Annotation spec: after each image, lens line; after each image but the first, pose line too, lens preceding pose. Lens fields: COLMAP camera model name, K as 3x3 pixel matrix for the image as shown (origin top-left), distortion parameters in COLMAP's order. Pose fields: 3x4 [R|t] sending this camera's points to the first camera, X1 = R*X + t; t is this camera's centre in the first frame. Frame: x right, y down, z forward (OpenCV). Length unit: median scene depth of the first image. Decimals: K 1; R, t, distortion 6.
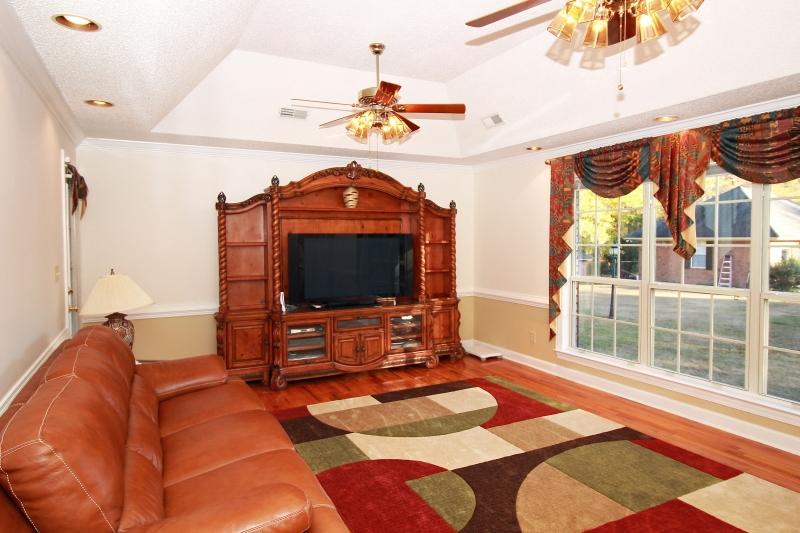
lens RADIAL K [[507.0, 0, 404.6], [0, 507.0, 265.4], [0, 0, 1]] dist [-0.001397, -0.000927]
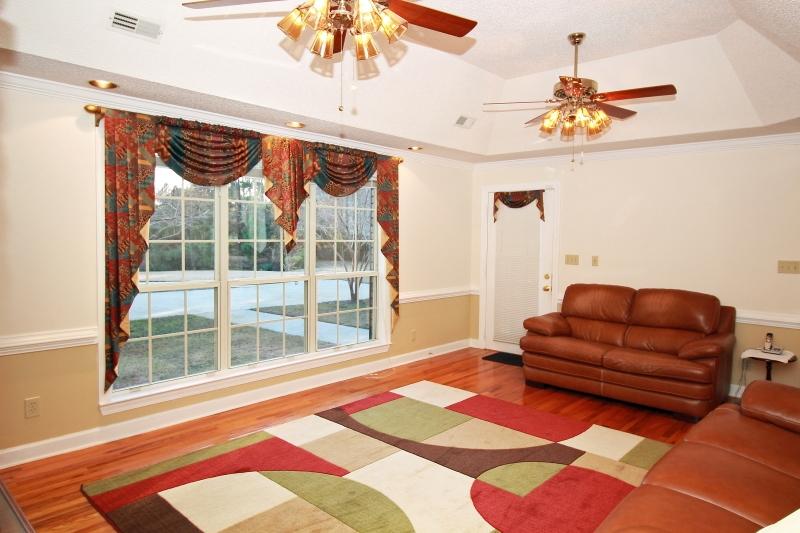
lens RADIAL K [[507.0, 0, 405.9], [0, 507.0, 262.8], [0, 0, 1]] dist [-0.001397, -0.000927]
pose [[-0.352151, -0.047399, 0.934742, -0.525137], [0.041682, 0.996932, 0.066256, -0.048583], [-0.935014, 0.062294, -0.349095, 1.030256]]
